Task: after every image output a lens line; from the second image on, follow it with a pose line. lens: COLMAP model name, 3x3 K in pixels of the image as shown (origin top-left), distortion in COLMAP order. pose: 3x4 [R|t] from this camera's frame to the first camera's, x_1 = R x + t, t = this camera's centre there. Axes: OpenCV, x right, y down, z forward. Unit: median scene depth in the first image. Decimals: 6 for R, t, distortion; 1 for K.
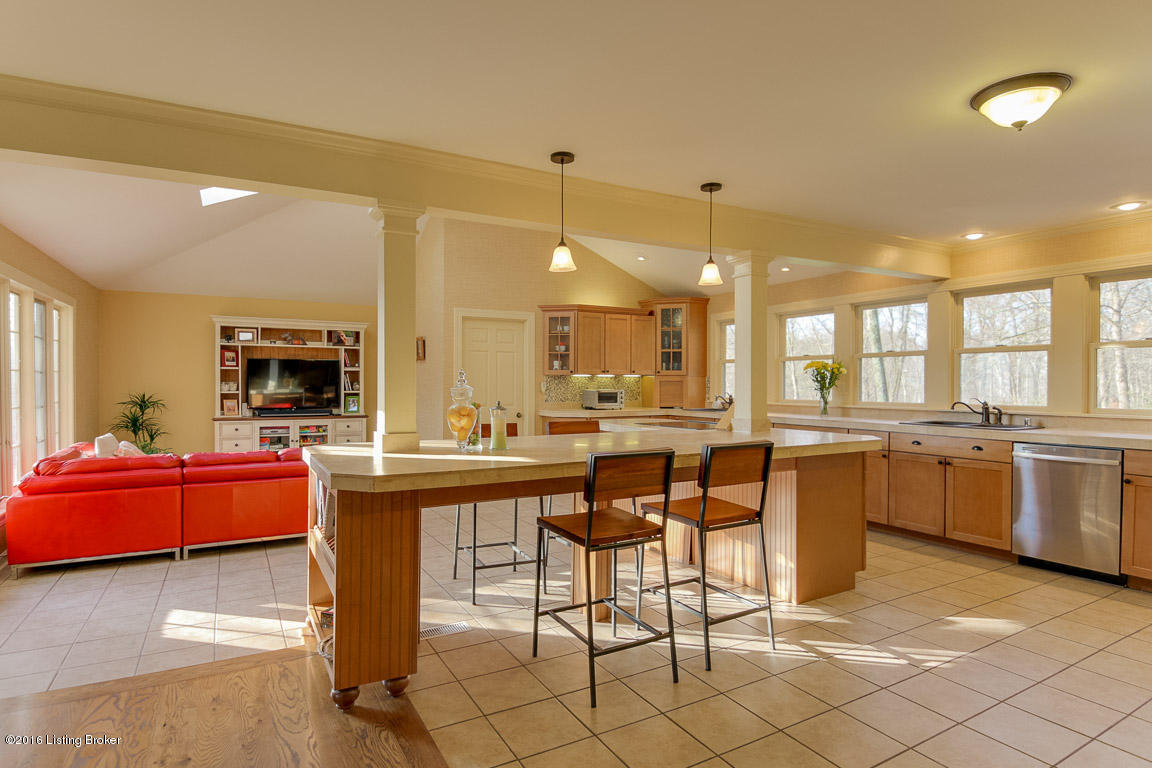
lens RADIAL K [[613.2, 0, 586.5], [0, 613.2, 384.1], [0, 0, 1]] dist [-0.000548, -0.000507]
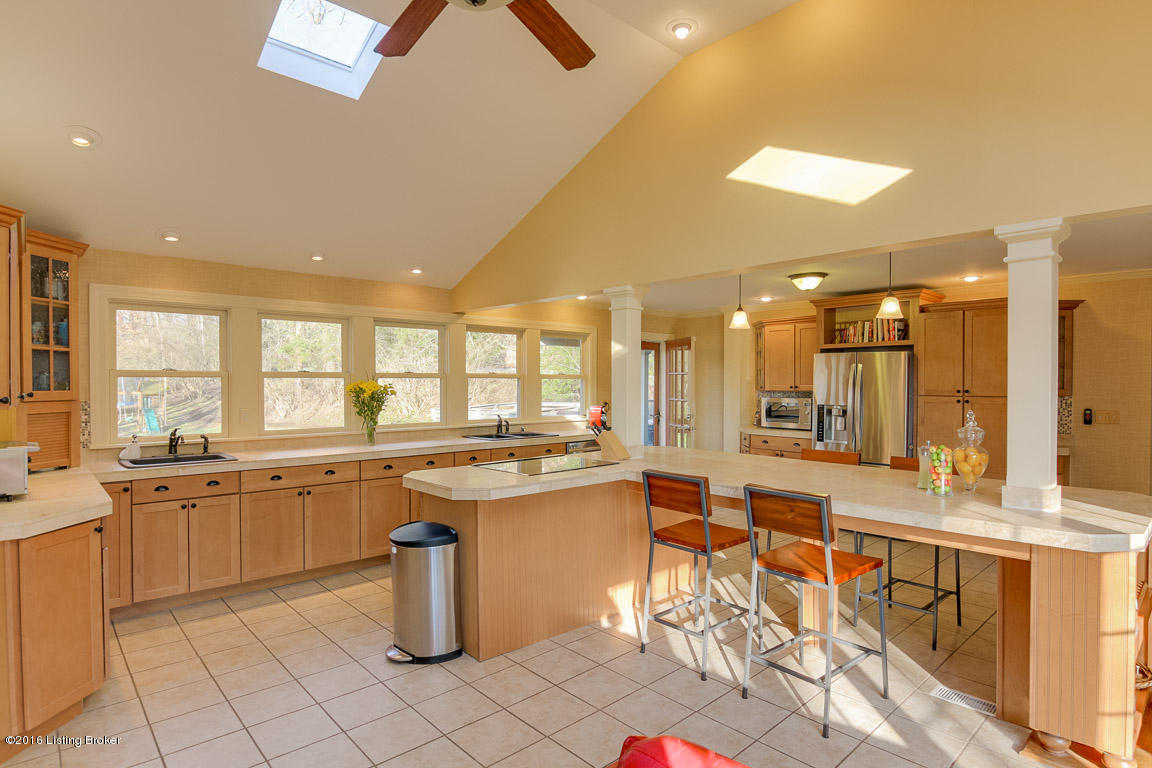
lens RADIAL K [[613.2, 0, 586.5], [0, 613.2, 384.1], [0, 0, 1]] dist [-0.000548, -0.000507]
pose [[-0.215767, 0.019866, 0.976243, -0.559698], [0.025121, 0.999575, -0.014789, -0.013673], [-0.976122, 0.021333, -0.216174, 0.967724]]
